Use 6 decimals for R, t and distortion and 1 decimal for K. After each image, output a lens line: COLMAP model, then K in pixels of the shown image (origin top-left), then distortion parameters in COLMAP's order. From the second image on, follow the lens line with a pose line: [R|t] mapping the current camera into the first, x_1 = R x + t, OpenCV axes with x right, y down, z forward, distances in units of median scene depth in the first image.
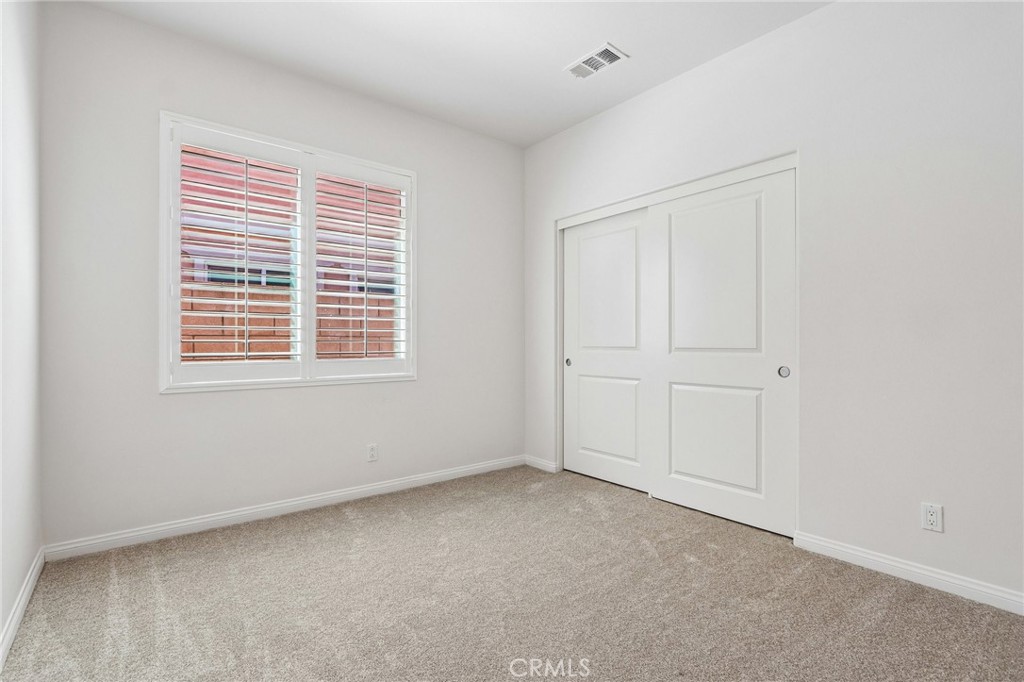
lens RADIAL K [[477.3, 0, 512.0], [0, 477.3, 341.0], [0, 0, 1]] dist [-0.003742, -0.000637]
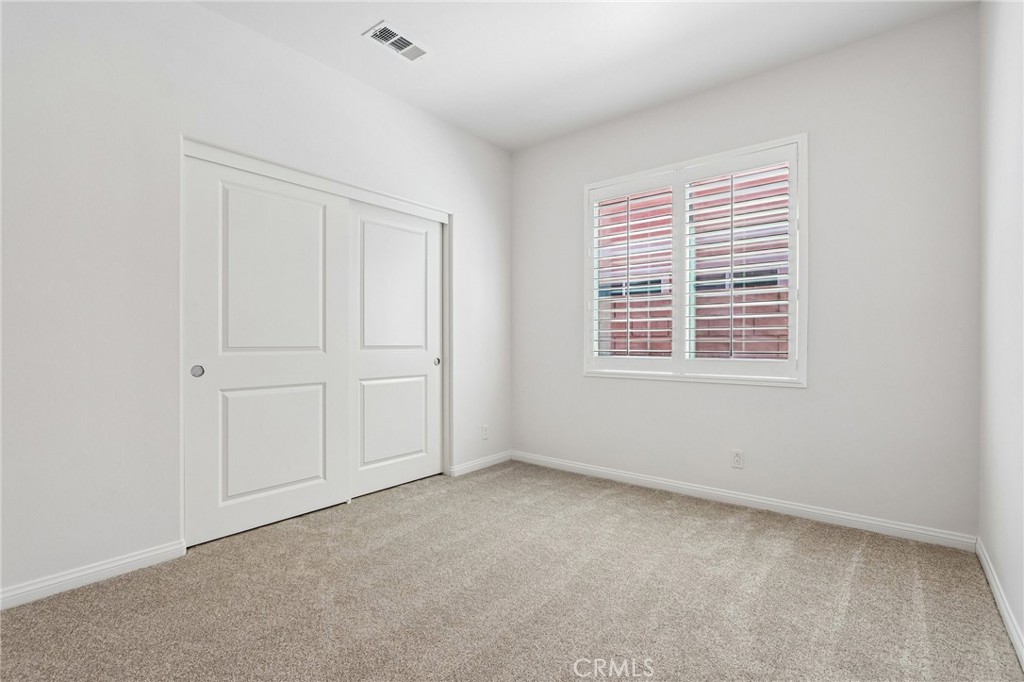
lens RADIAL K [[477.3, 0, 512.0], [0, 477.3, 341.0], [0, 0, 1]] dist [-0.003742, -0.000637]
pose [[0.226102, -0.000264, -0.974104, 0.549877], [0.000147, 1.000000, -0.000237, 0.001592], [0.974104, -0.000089, 0.226102, 0.377320]]
